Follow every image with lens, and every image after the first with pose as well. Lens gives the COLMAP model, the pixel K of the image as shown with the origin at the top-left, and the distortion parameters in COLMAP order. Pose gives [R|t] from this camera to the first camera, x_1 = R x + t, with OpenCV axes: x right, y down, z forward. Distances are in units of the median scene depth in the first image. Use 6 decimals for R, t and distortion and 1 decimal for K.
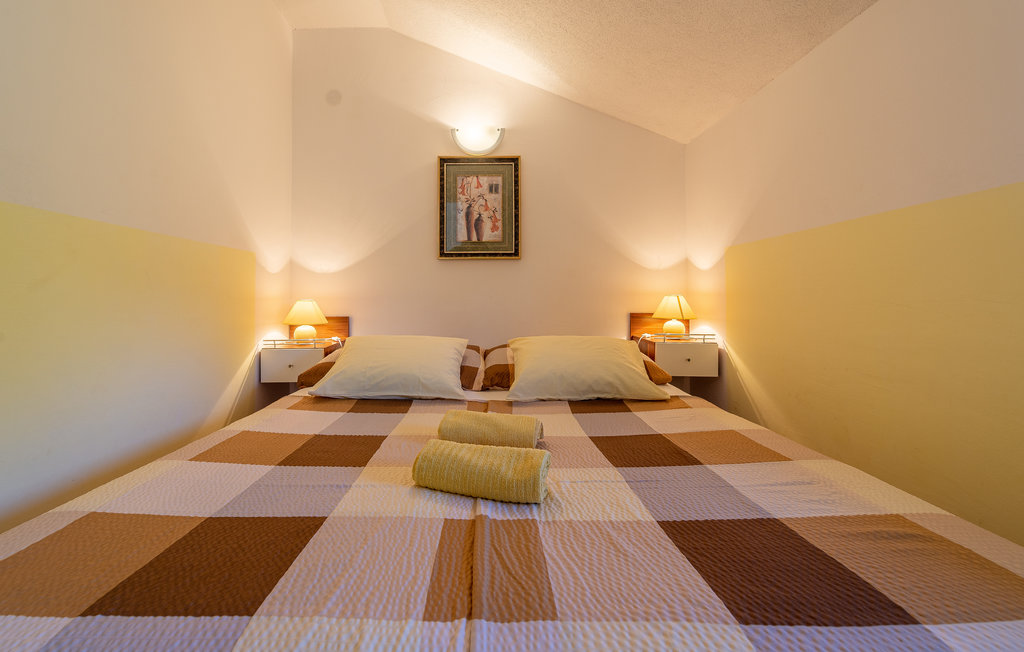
lens RADIAL K [[407.2, 0, 506.8], [0, 407.2, 309.2], [0, 0, 1]] dist [0.001854, -0.000056]
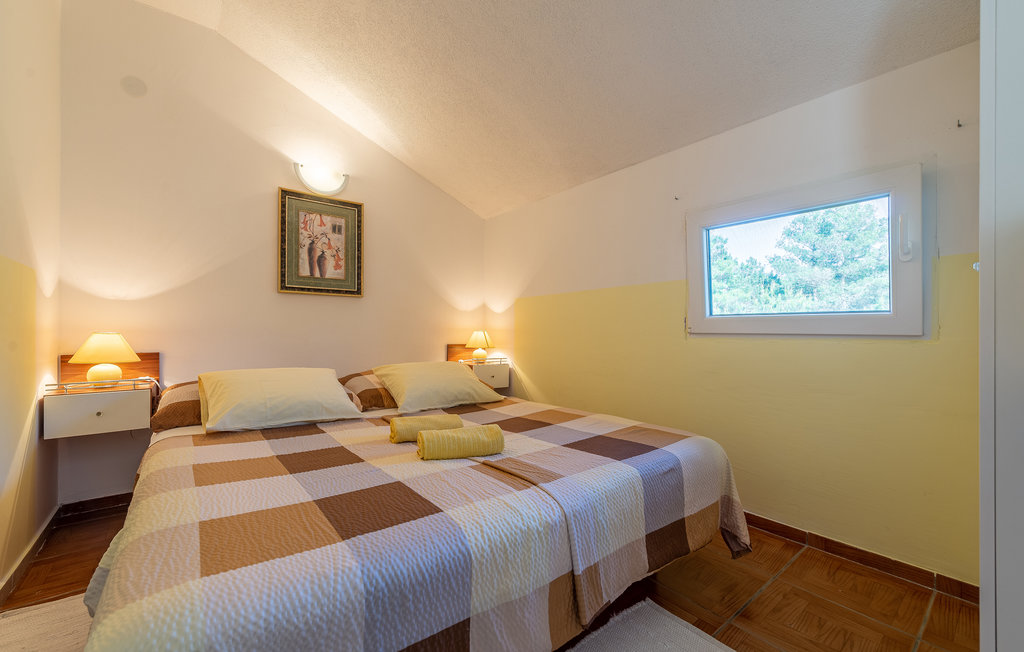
lens RADIAL K [[397.2, 0, 509.9], [0, 397.2, 366.8], [0, 0, 1]] dist [0.000155, -0.000029]
pose [[0.788813, -0.046933, 0.612839, -0.333651], [0.013930, 0.998189, 0.058515, 0.009694], [-0.614475, -0.037620, 0.788039, -0.115311]]
